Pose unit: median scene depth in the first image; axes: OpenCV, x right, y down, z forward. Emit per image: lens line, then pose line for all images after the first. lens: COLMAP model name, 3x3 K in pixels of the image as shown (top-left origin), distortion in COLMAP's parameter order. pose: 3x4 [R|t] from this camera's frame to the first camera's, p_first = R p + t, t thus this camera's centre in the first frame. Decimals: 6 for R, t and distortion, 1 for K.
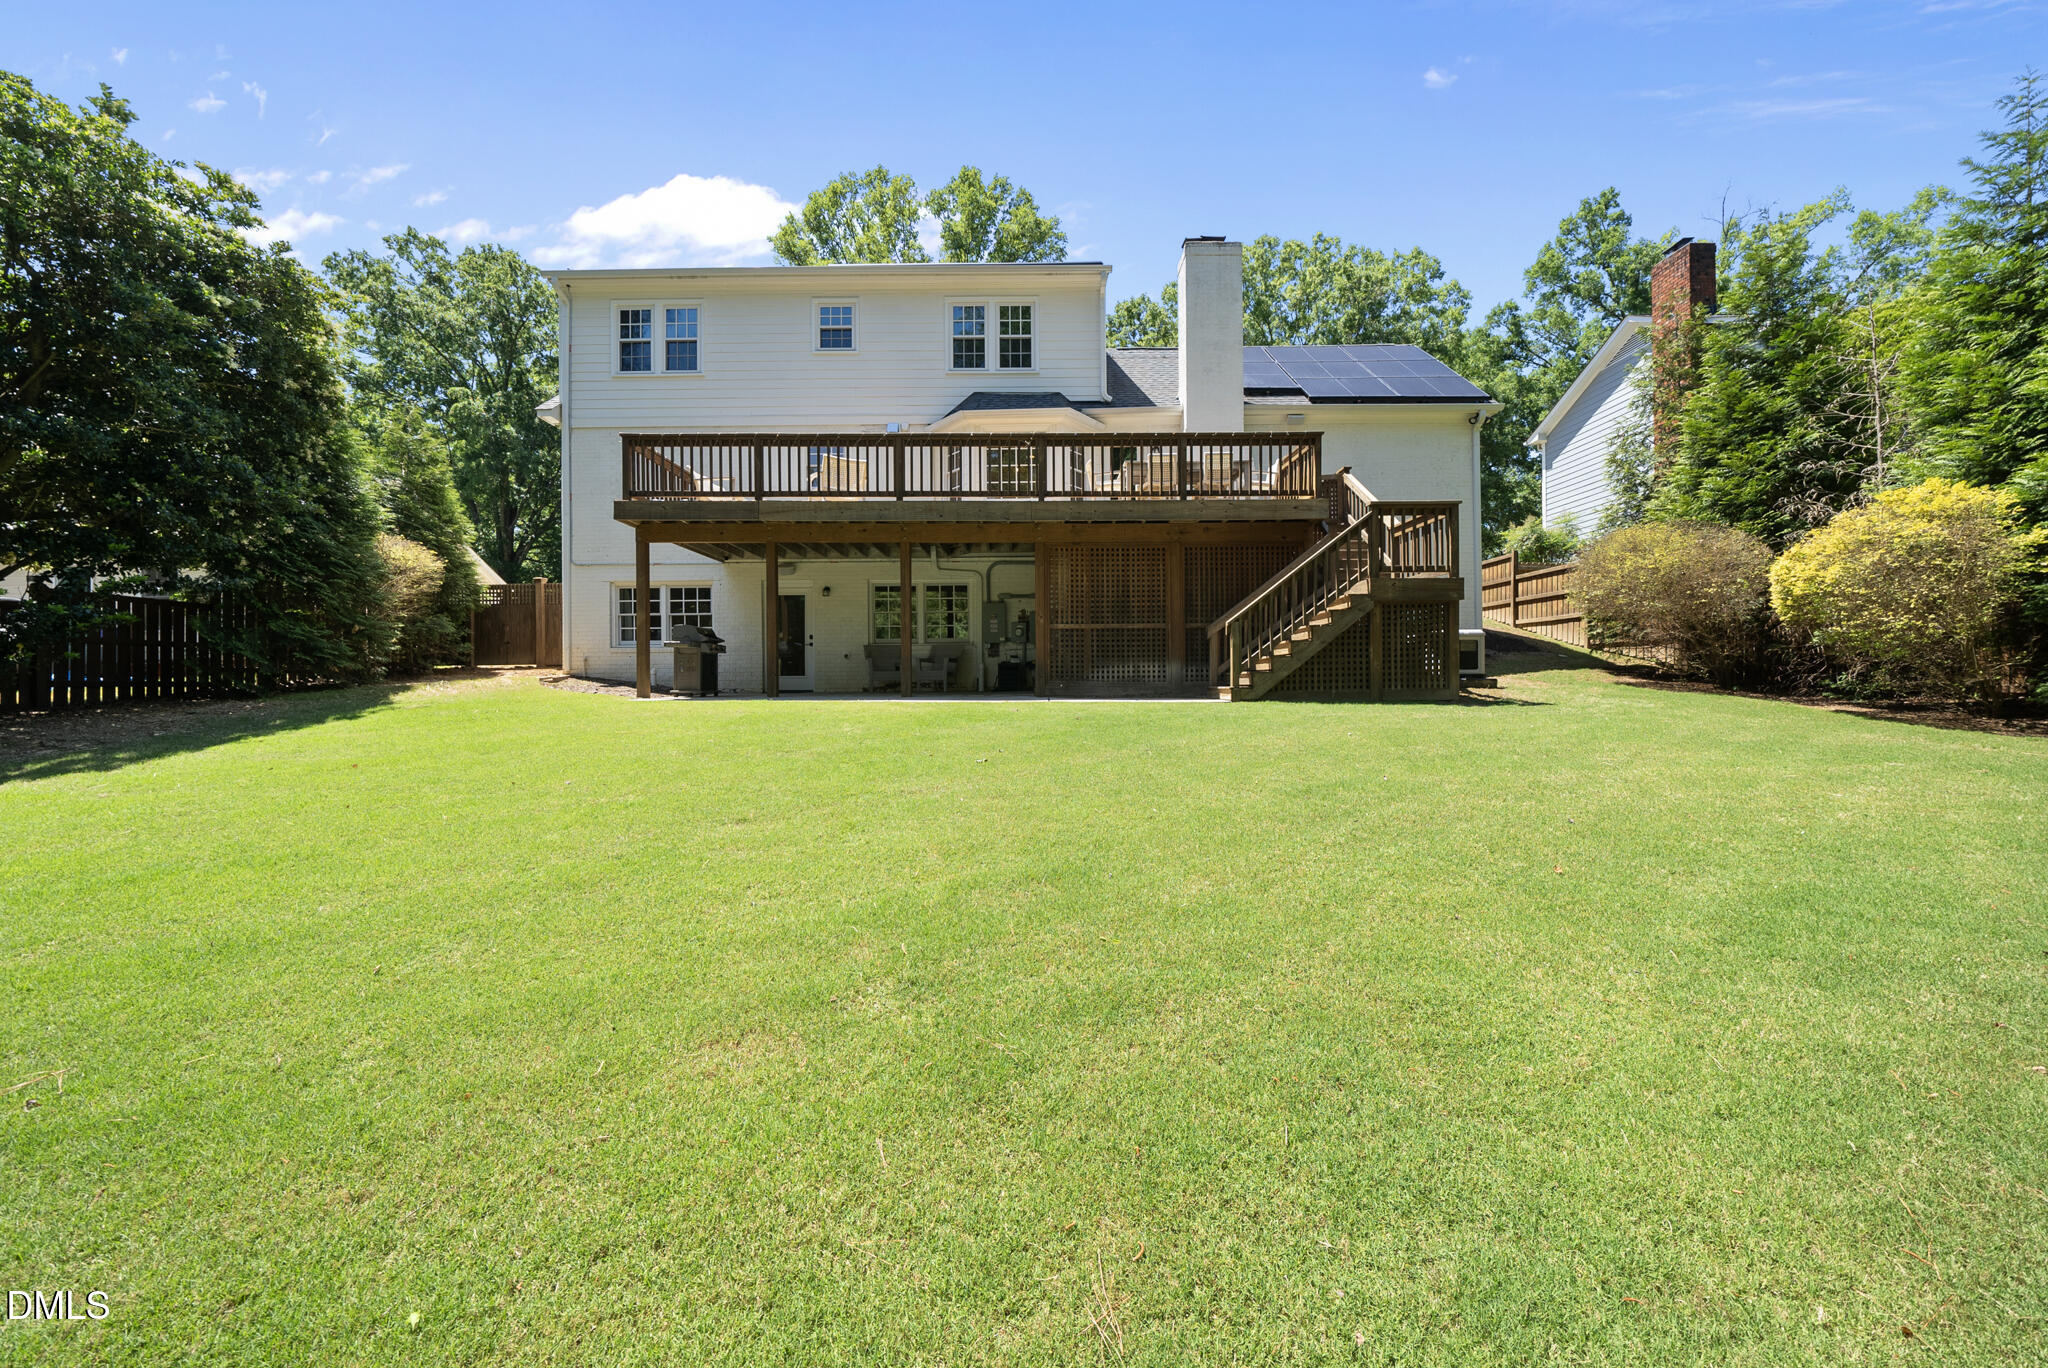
lens RADIAL K [[712.0, 0, 1021.9], [0, 712.0, 691.8], [0, 0, 1]] dist [-0.006136, -0.000044]
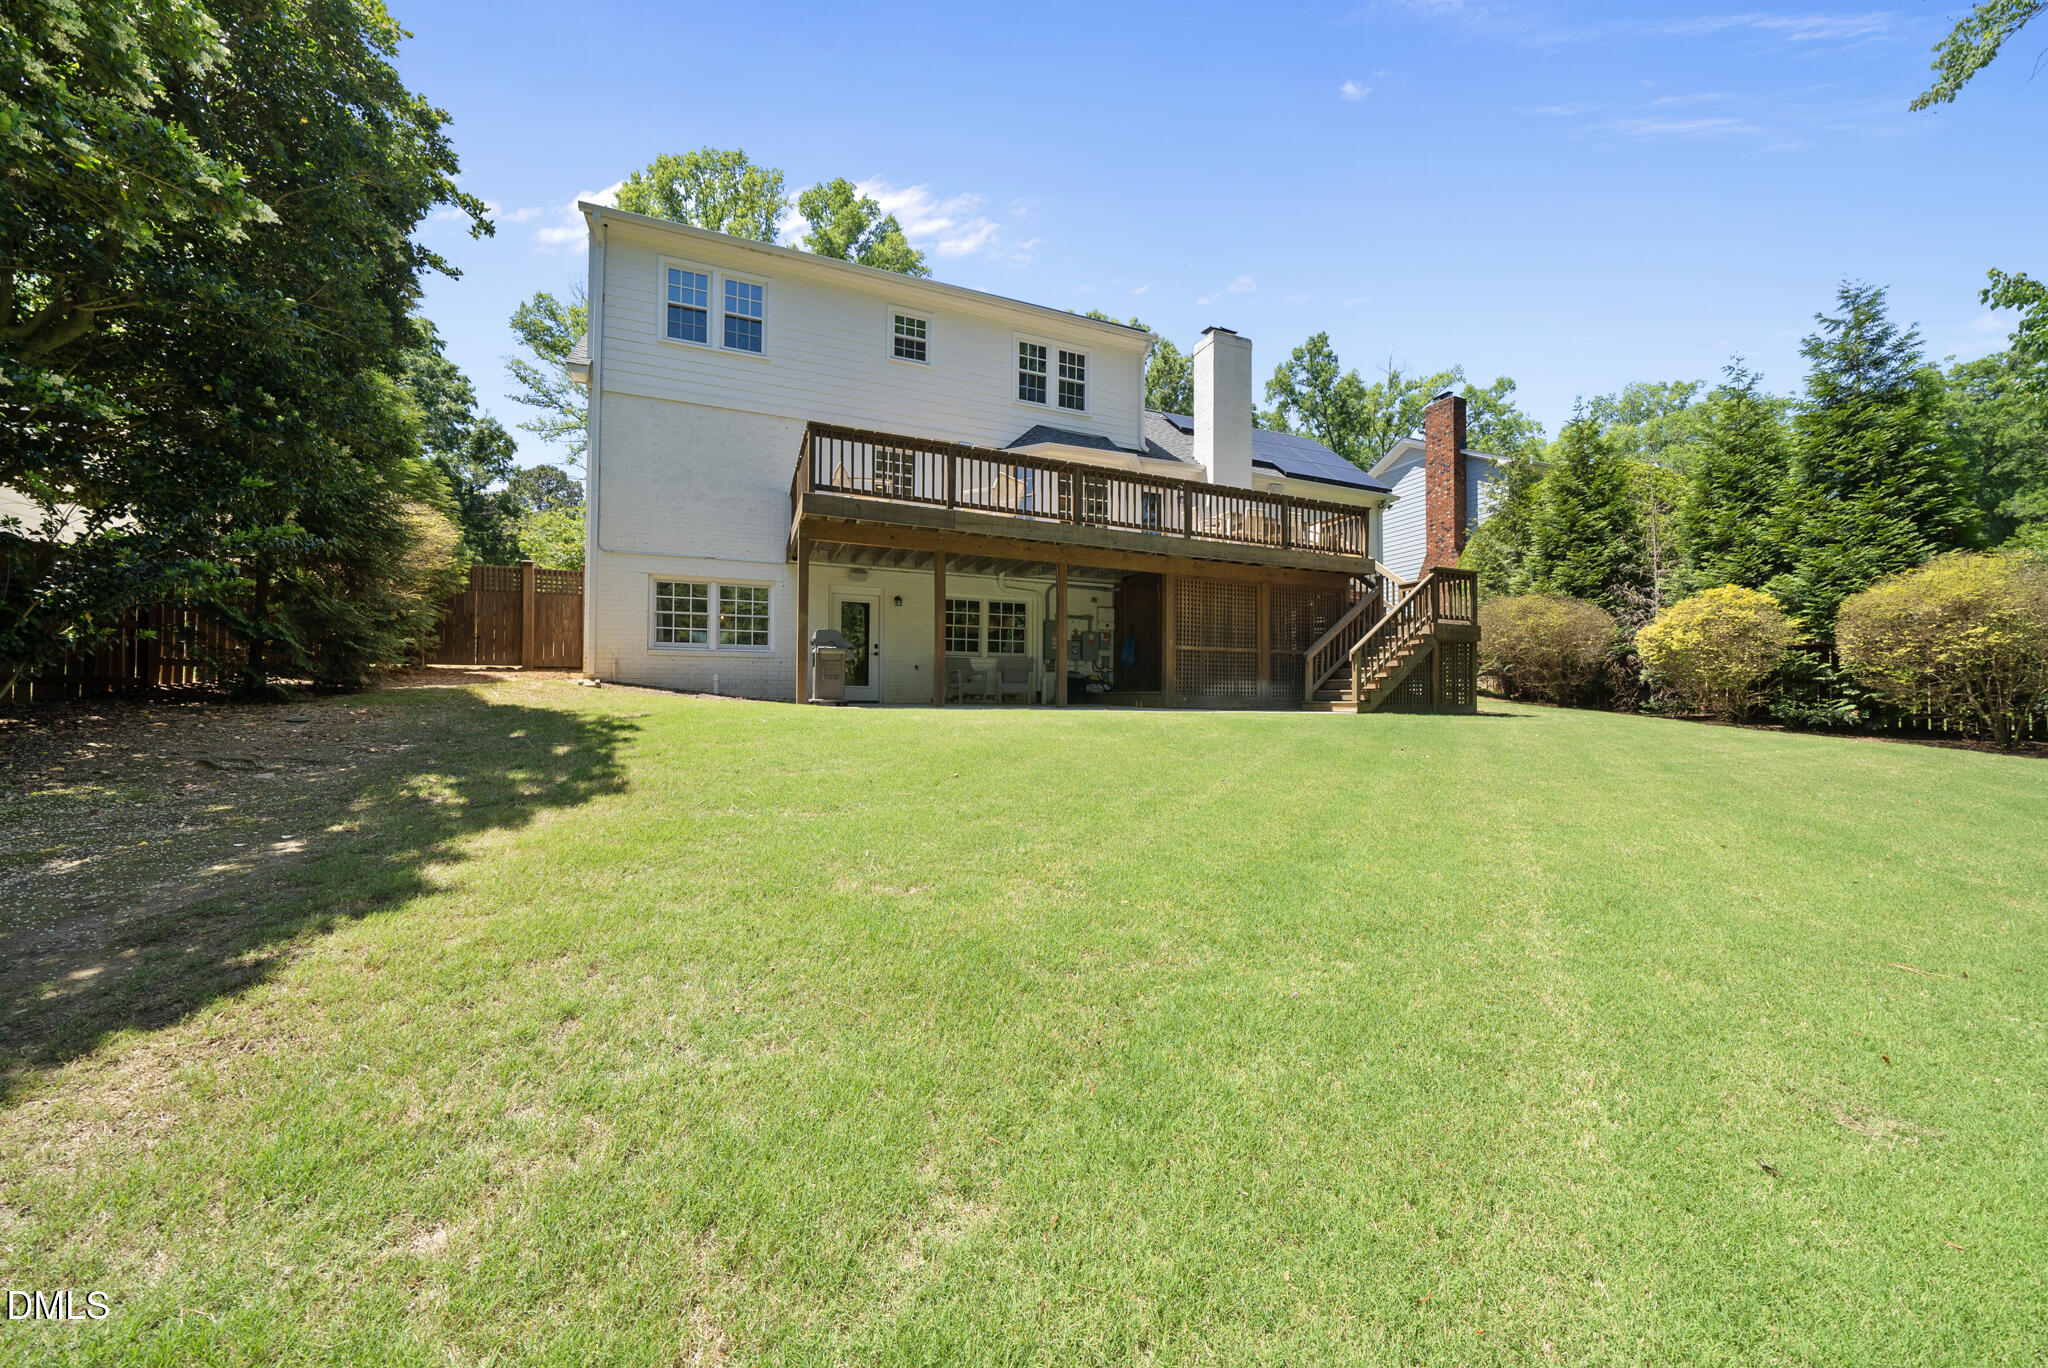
lens RADIAL K [[712.0, 0, 944.7], [0, 712.0, 699.1], [0, 0, 1]] dist [-0.006136, -0.000044]
pose [[0.929178, 0.013928, 0.369370, -0.589183], [-0.008414, 0.999828, -0.016535, 0.011164], [-0.369537, 0.012256, 0.929135, 0.059794]]
